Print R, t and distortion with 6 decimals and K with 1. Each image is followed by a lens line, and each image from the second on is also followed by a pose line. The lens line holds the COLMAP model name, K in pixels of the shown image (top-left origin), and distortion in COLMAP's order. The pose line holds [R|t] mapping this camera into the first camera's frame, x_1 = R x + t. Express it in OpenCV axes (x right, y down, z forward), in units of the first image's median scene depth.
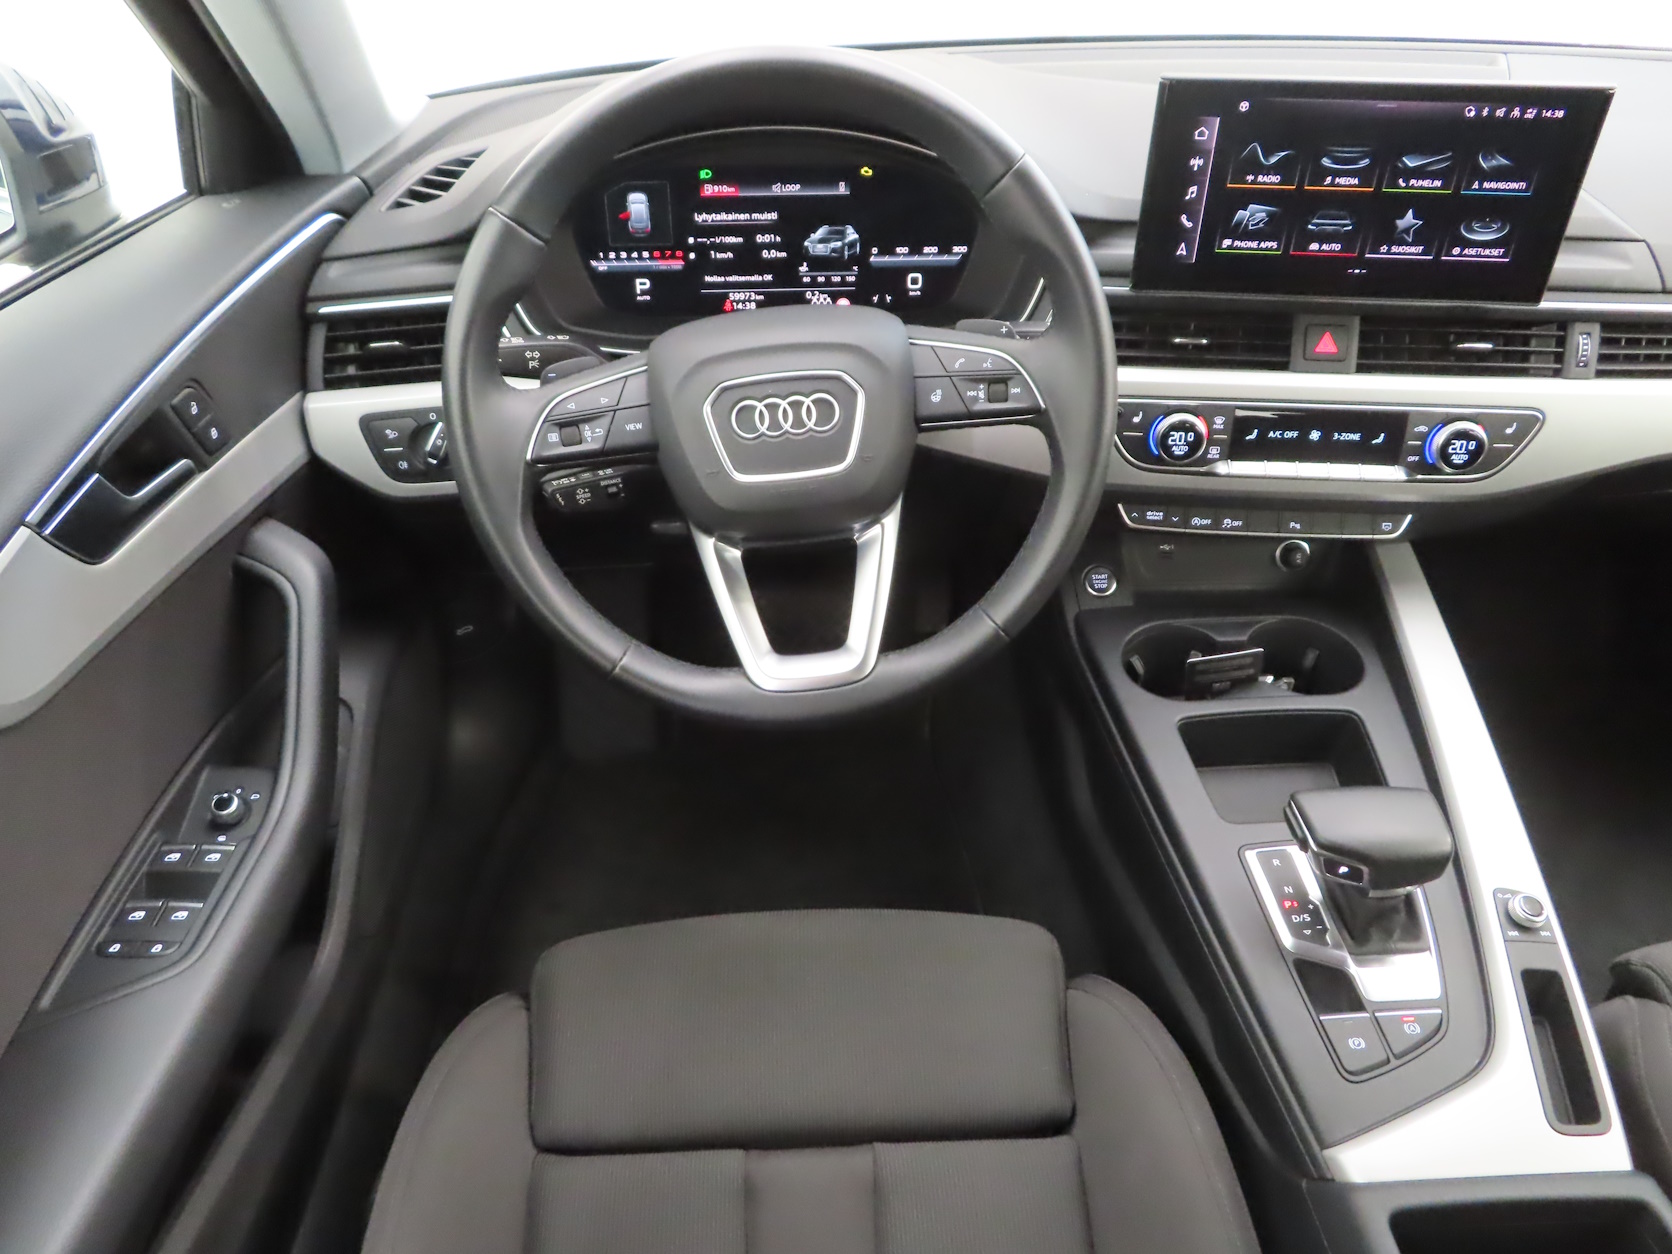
lens RADIAL K [[1346.4, 0, 832.8], [0, 1346.4, 629.7], [0, 0, 1]] dist [-0.034570, 0.020137]
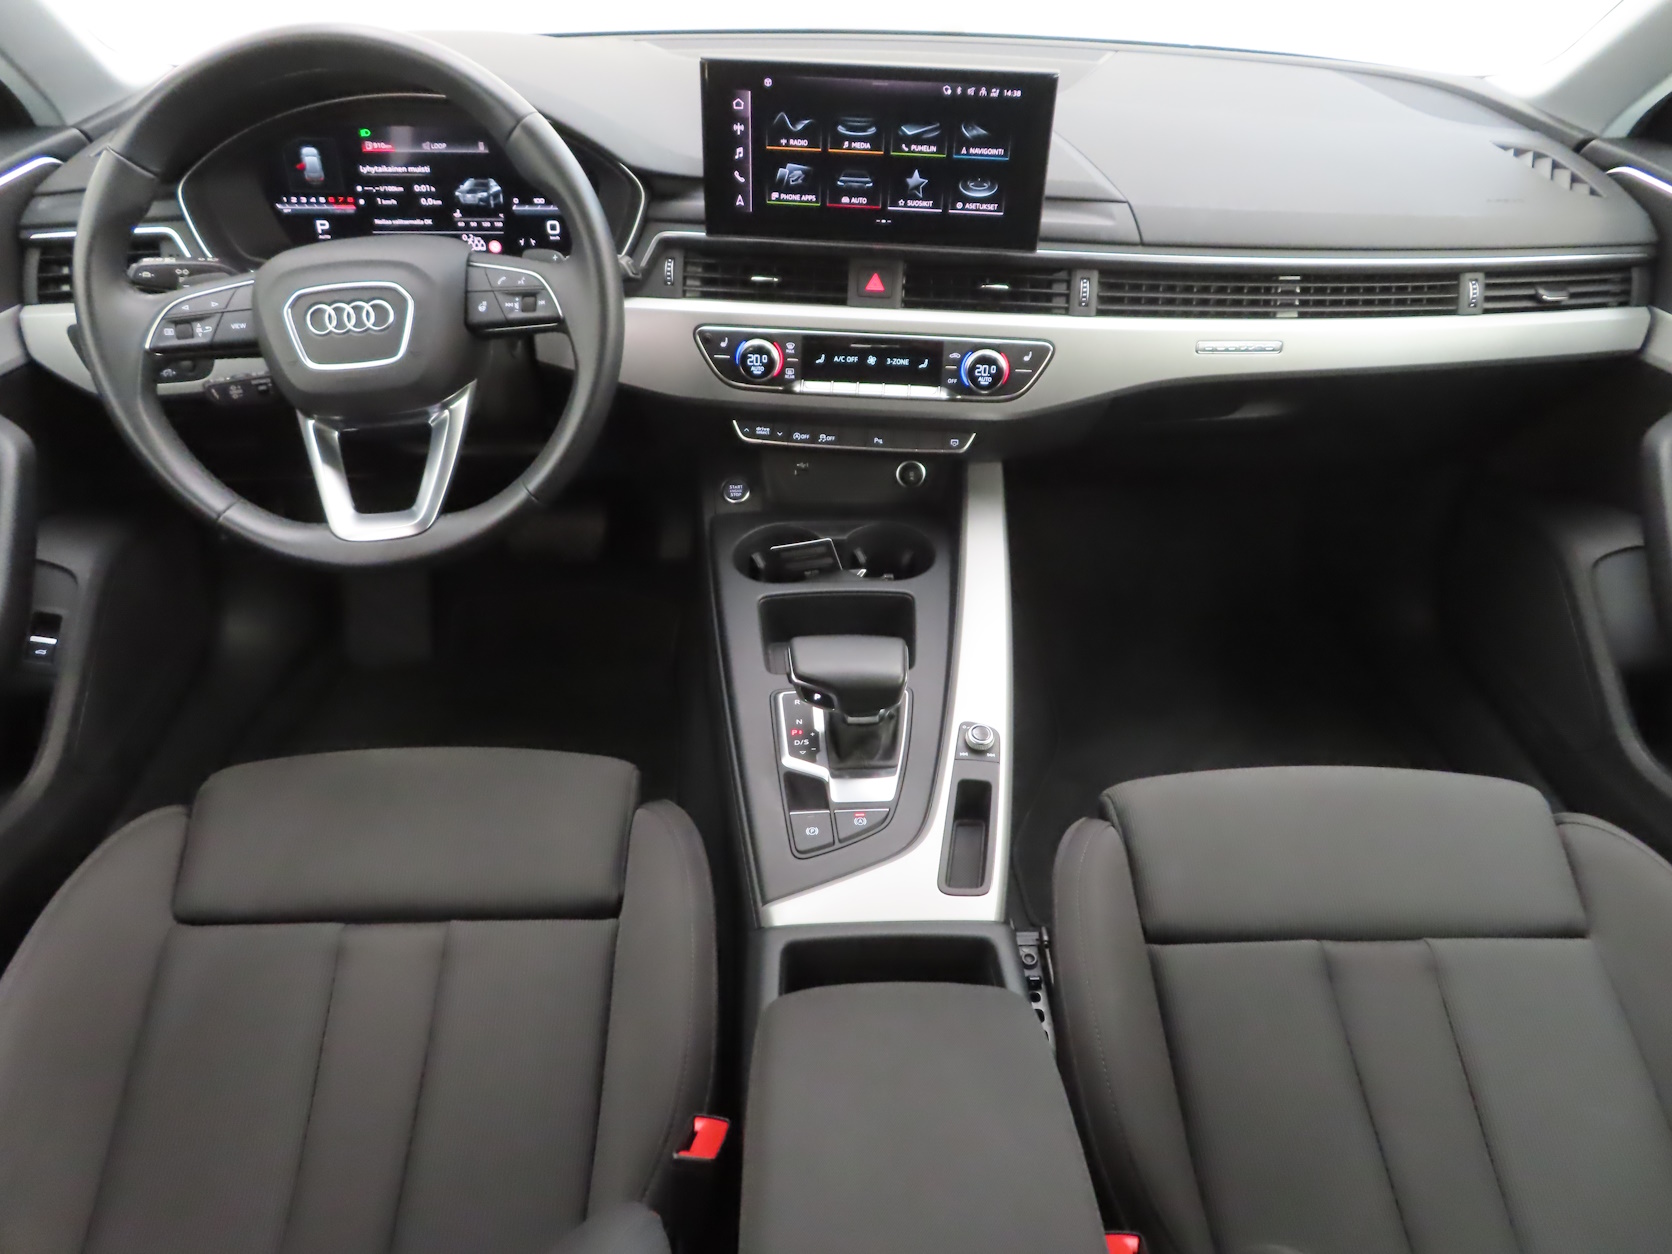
lens RADIAL K [[1346.4, 0, 836.1], [0, 1346.4, 625.9], [0, 0, 1]] dist [-0.034570, 0.020137]
pose [[0.999575, 0.018107, 0.022842, 0.342495], [-0.018096, 0.999836, -0.000707, 0.106052], [-0.022851, 0.000294, 0.999739, -0.229171]]
